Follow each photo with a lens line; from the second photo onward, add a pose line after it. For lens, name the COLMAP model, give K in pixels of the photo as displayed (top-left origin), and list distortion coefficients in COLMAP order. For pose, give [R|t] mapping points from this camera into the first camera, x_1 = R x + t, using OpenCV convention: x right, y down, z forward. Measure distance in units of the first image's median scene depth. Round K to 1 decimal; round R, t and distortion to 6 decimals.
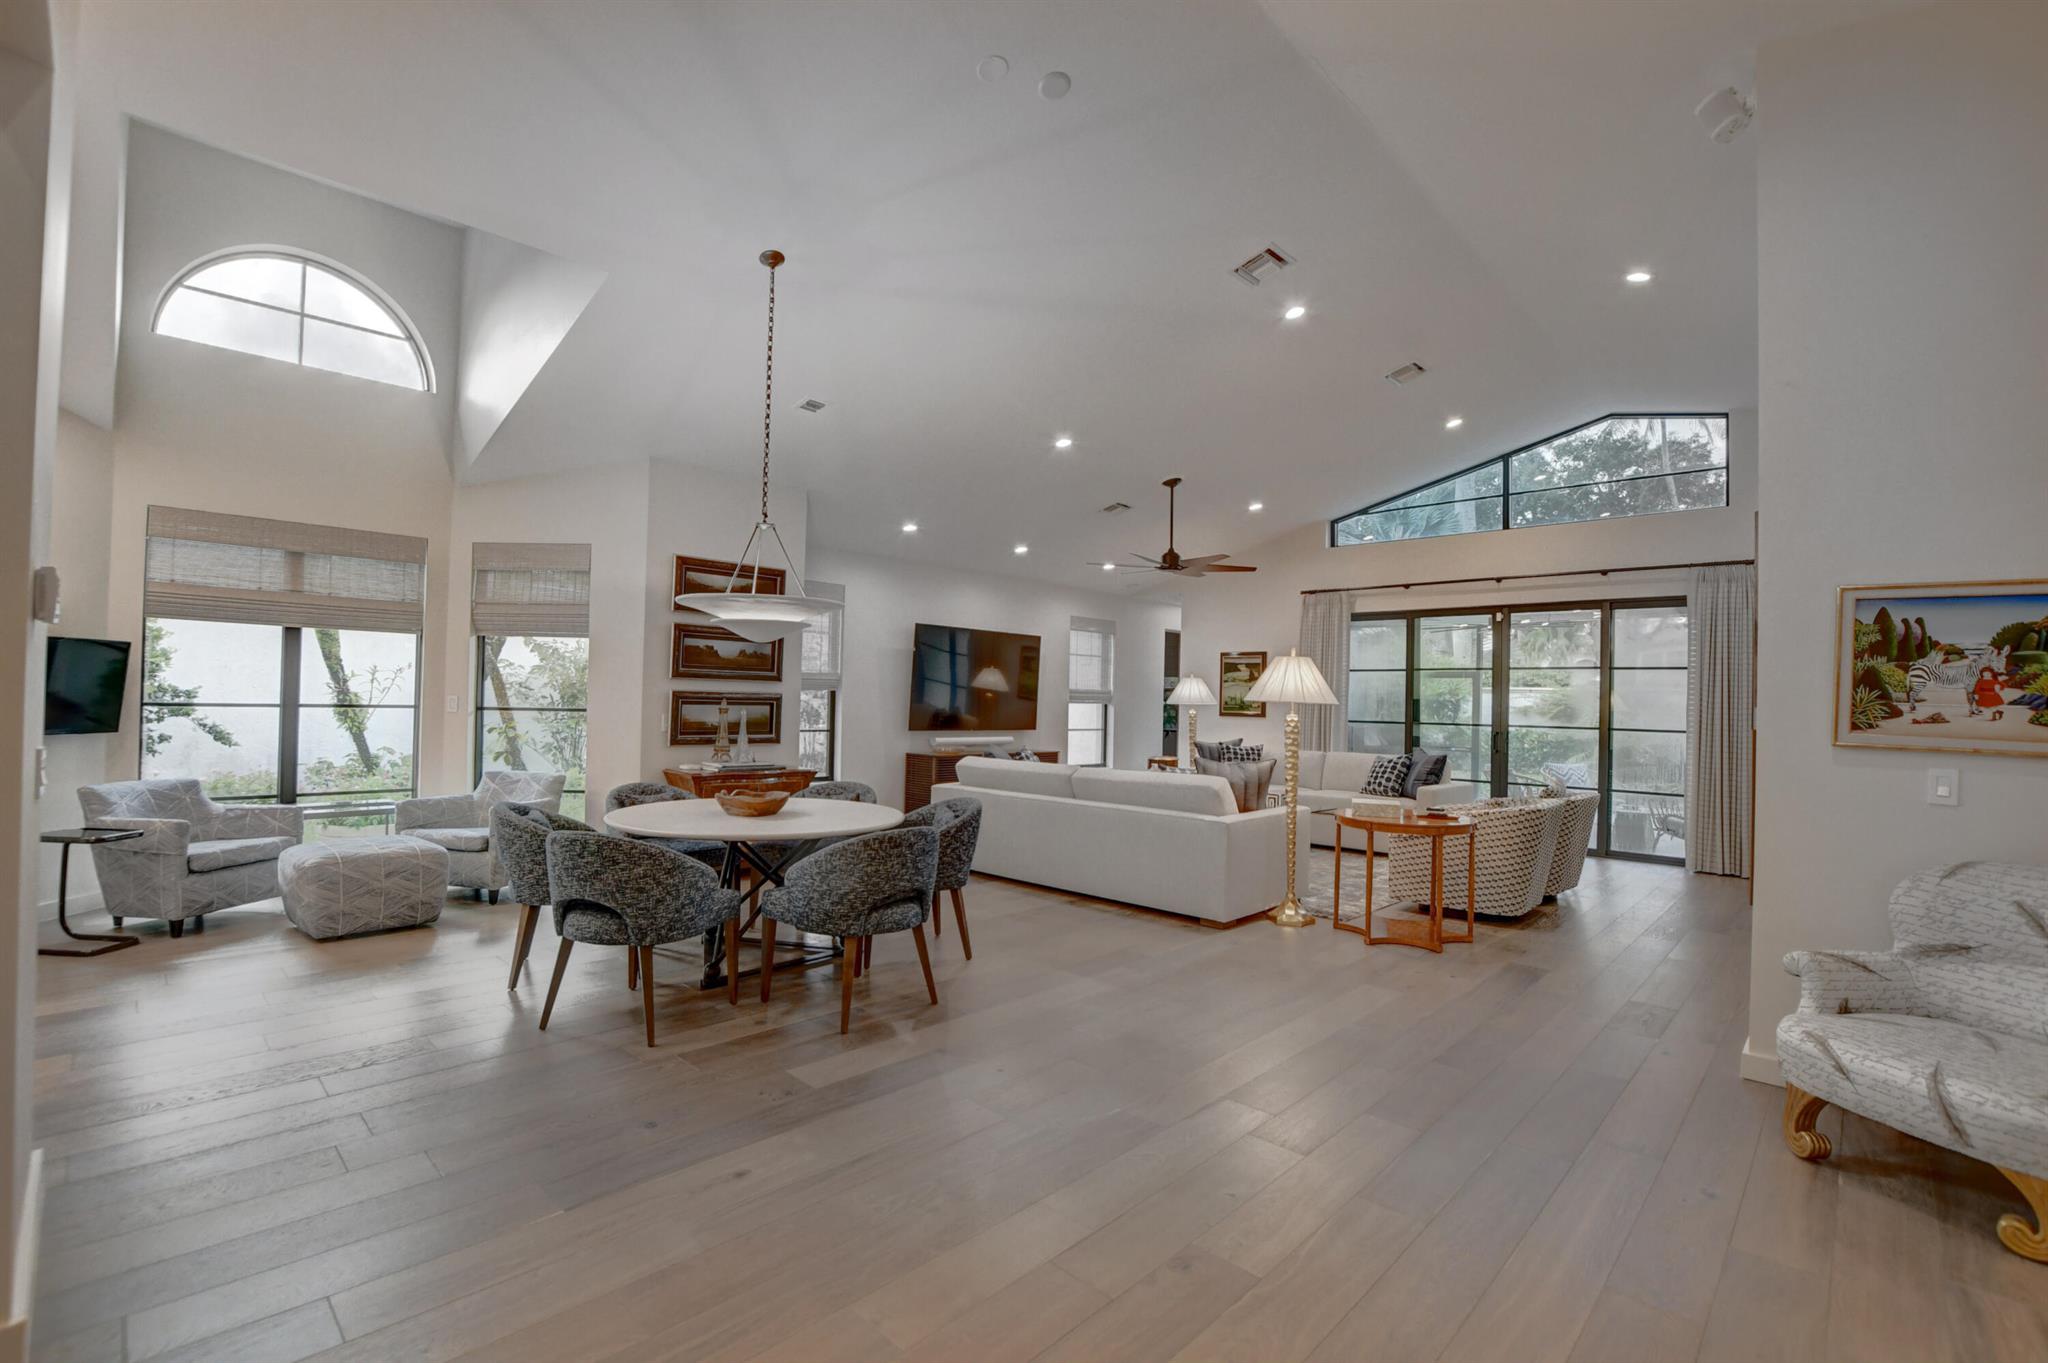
lens RADIAL K [[923.2, 0, 984.2], [0, 923.2, 680.8], [0, 0, 1]] dist [-0.002833, -0.000097]
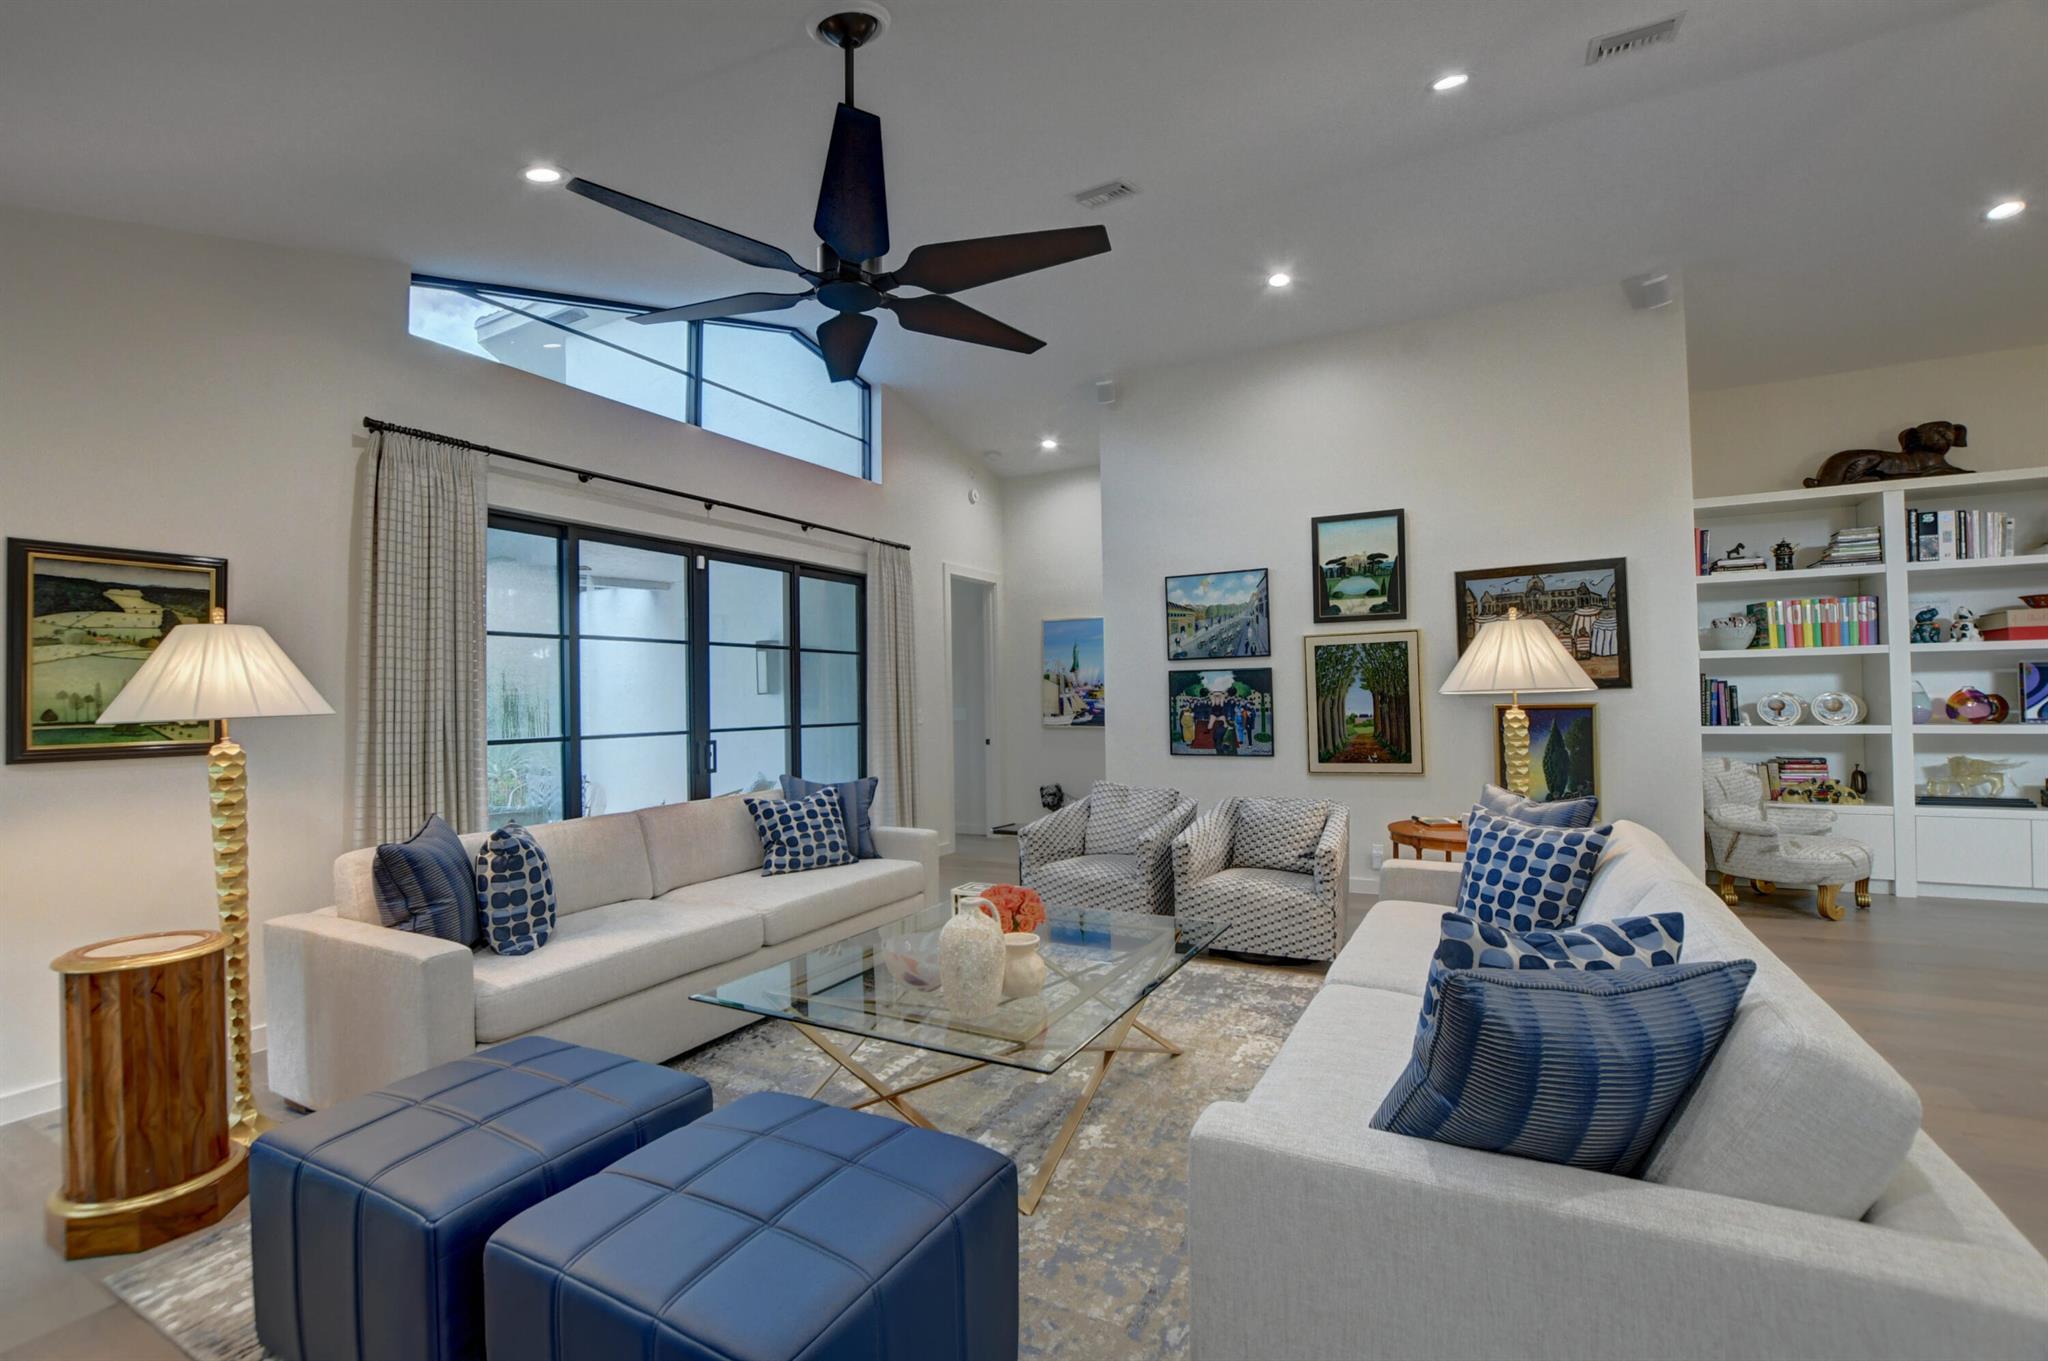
lens RADIAL K [[908.5, 0, 1020.9], [0, 908.5, 685.9], [0, 0, 1]] dist [-0.020030, 0.000952]
pose [[-0.286294, -0.003395, 0.958136, -0.157855], [-0.009319, 0.999956, 0.000759, 0.019187], [-0.958096, -0.008712, -0.286313, 1.291199]]
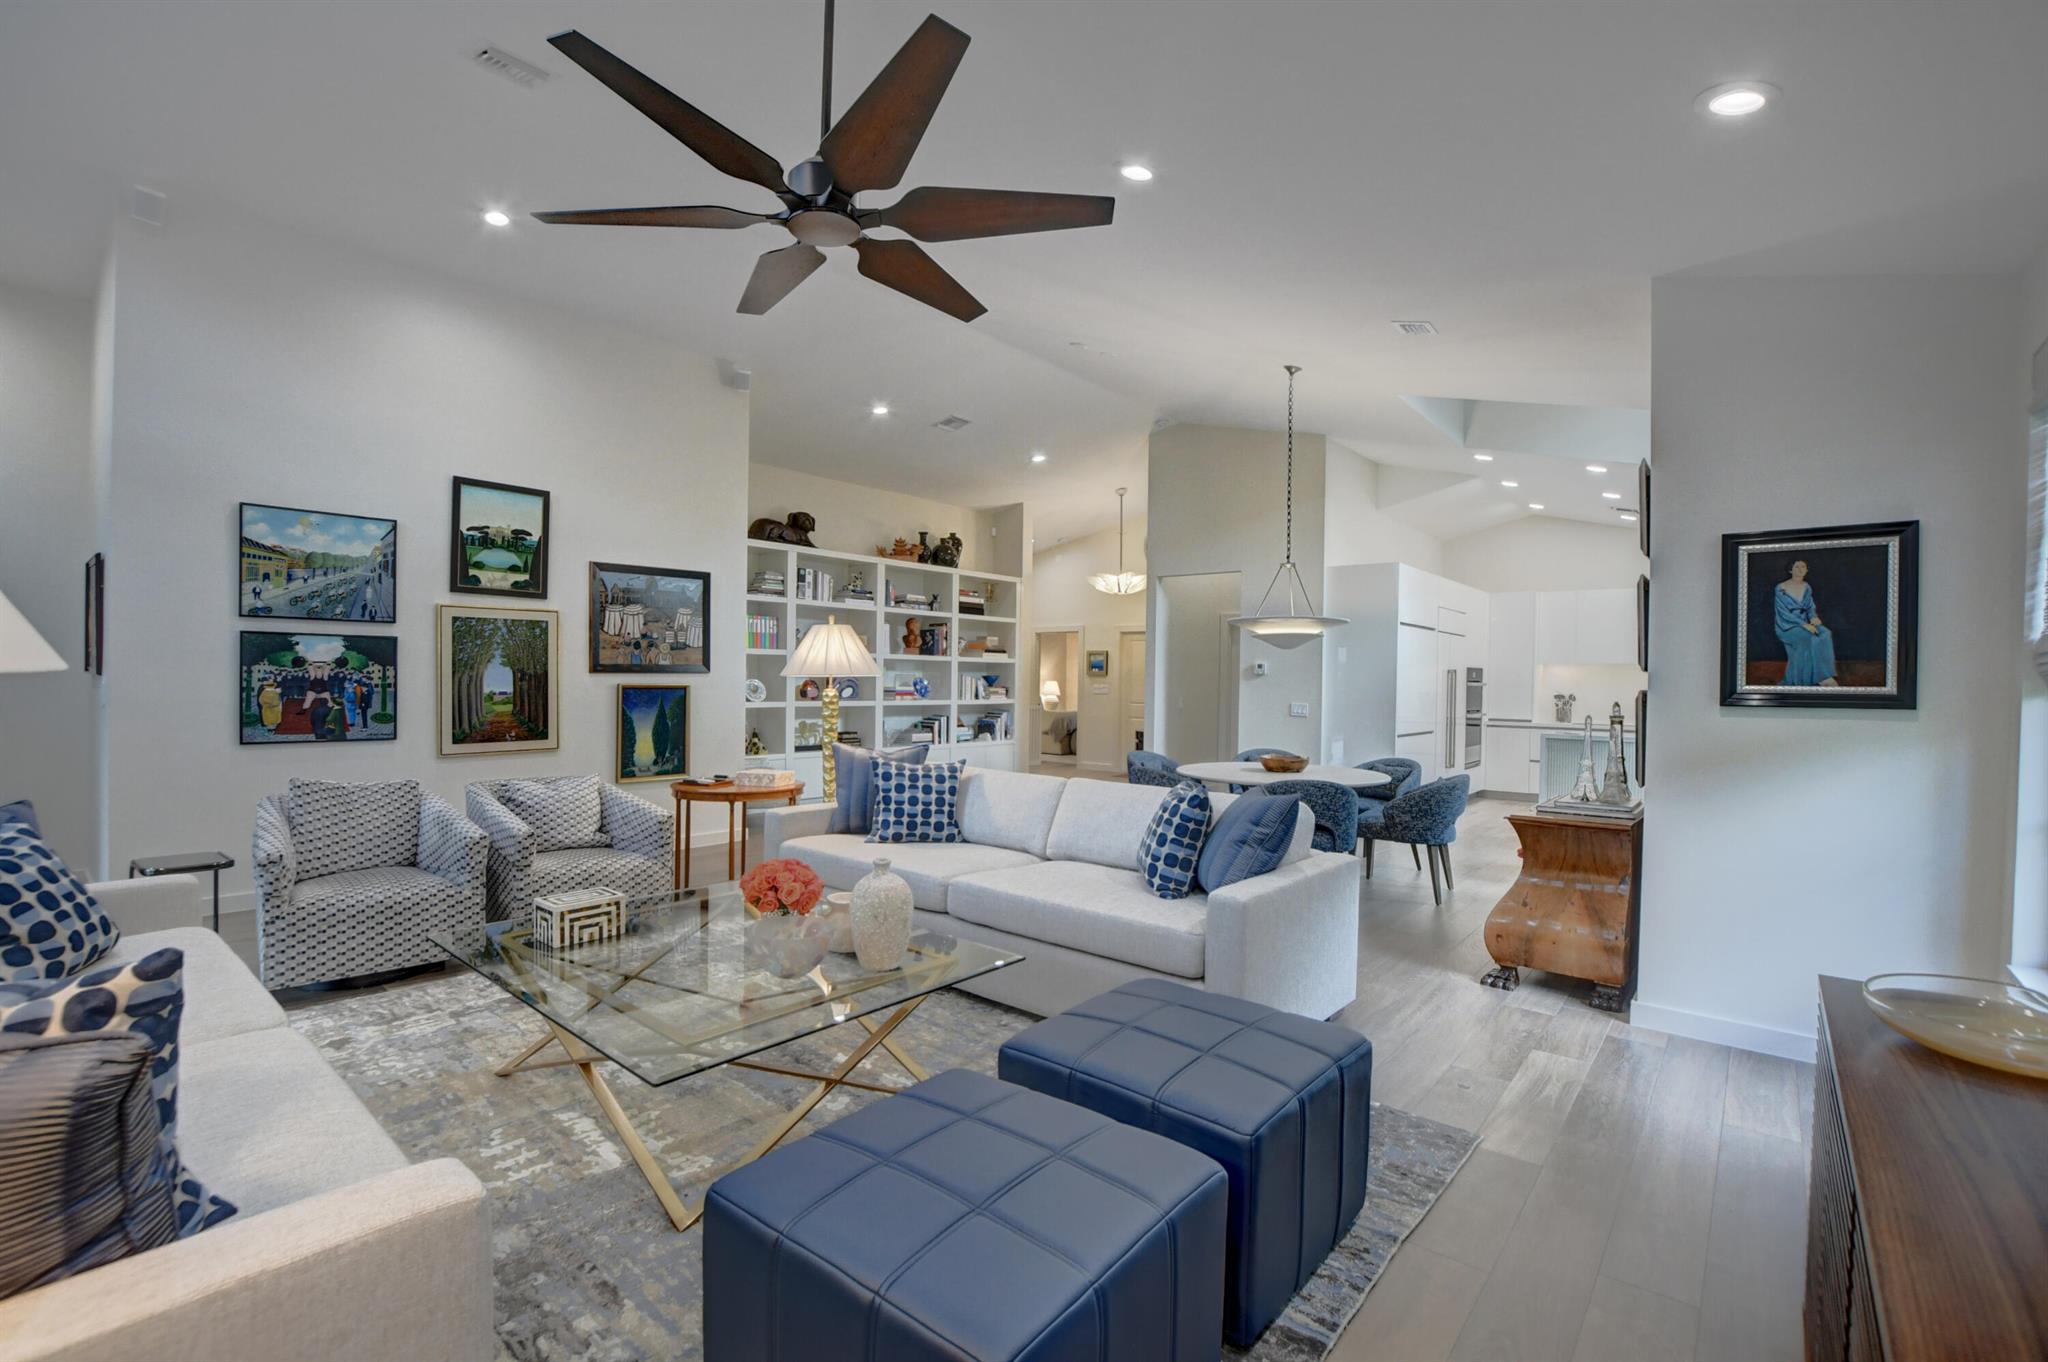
lens RADIAL K [[903.3, 0, 1015.7], [0, 903.3, 686.0], [0, 0, 1]] dist [-0.022684, -0.000198]
pose [[-0.996281, -0.038710, -0.076978, 0.181360], [-0.037643, 0.999175, -0.015259, 0.033983], [0.077505, -0.012304, -0.996916, 1.612764]]
